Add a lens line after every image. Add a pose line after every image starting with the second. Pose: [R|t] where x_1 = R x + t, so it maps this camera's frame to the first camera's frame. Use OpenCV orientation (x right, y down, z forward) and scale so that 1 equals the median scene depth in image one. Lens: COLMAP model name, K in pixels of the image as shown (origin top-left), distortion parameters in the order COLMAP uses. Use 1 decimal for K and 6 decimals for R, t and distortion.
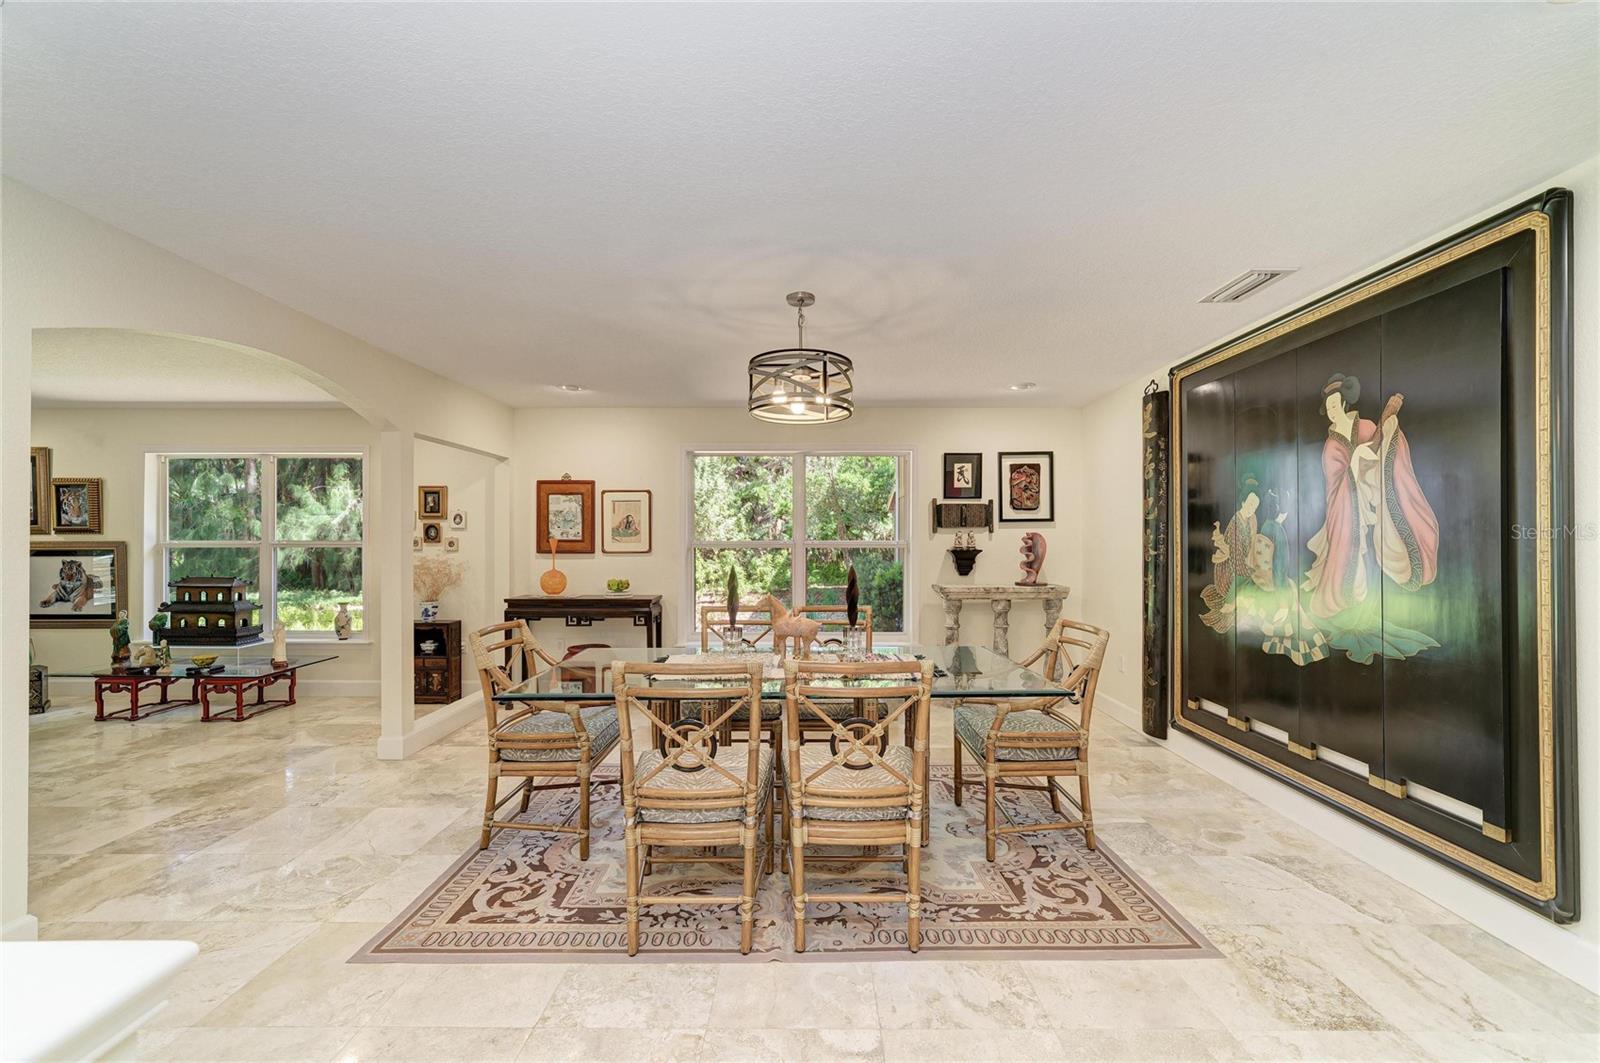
lens RADIAL K [[629.5, 0, 803.7], [0, 629.5, 534.3], [0, 0, 1]] dist [-0.008049, 0.000398]
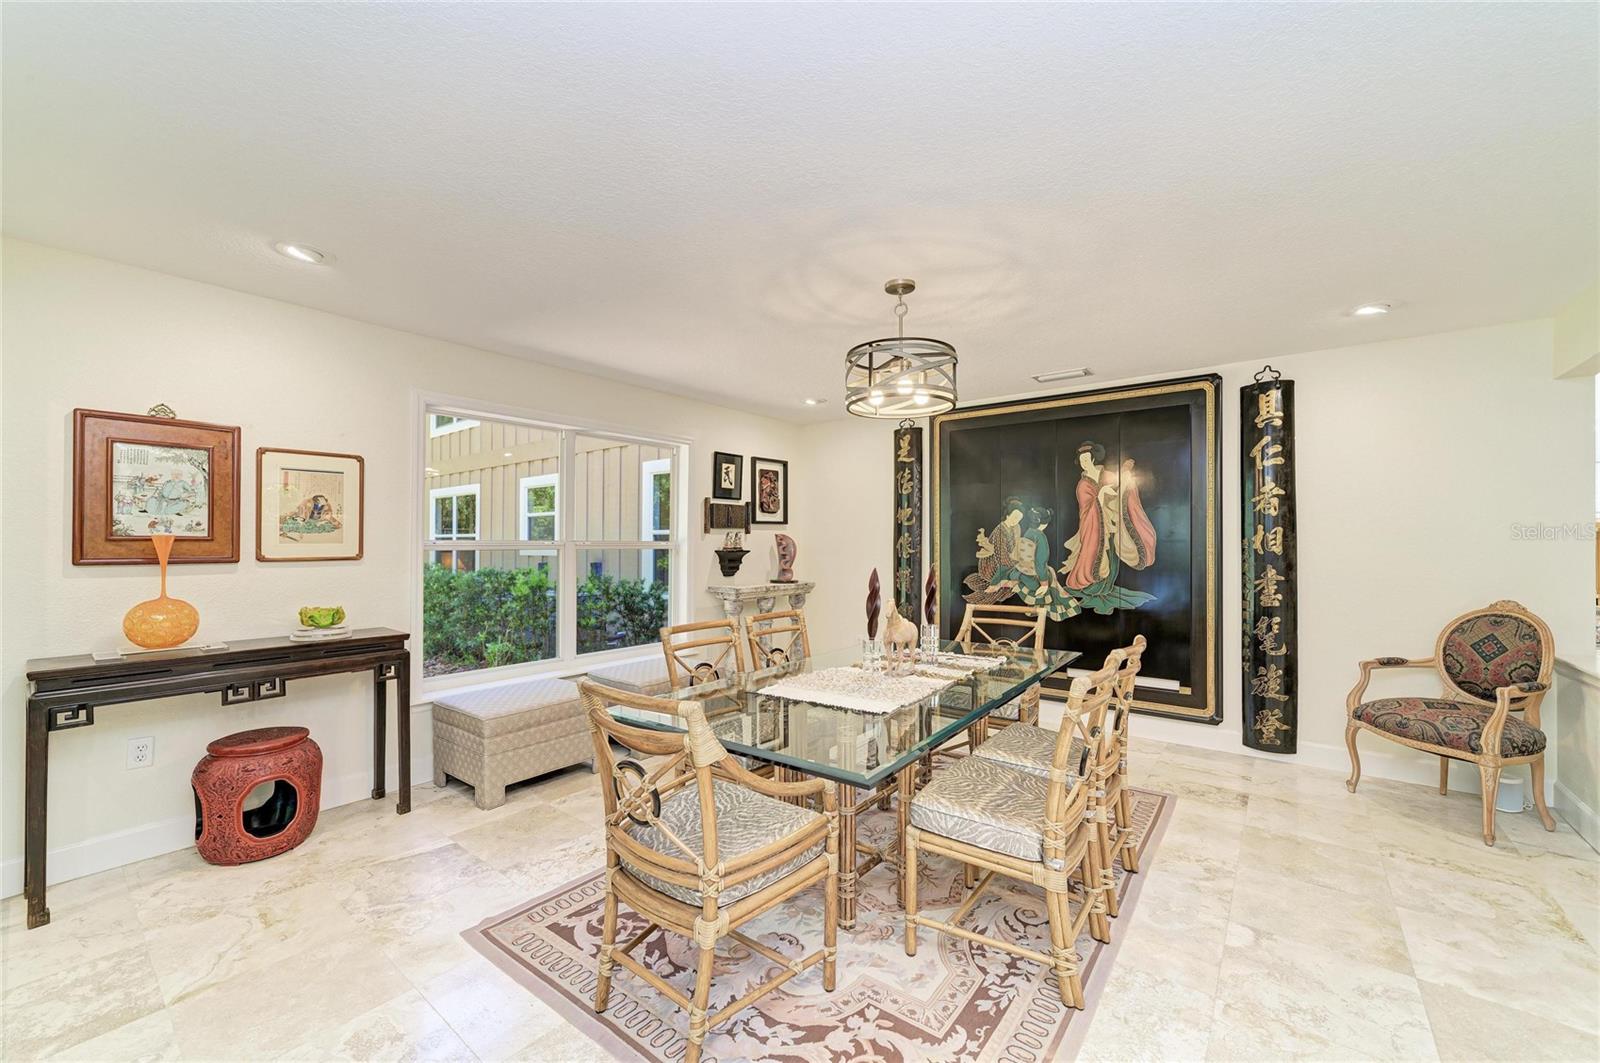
lens RADIAL K [[629.5, 0, 803.7], [0, 629.5, 534.3], [0, 0, 1]] dist [-0.008049, 0.000398]
pose [[0.607198, 0.012176, 0.794458, -0.471821], [-0.010826, 0.999917, -0.007051, 0.004883], [-0.794477, -0.004319, 0.607279, 0.300551]]
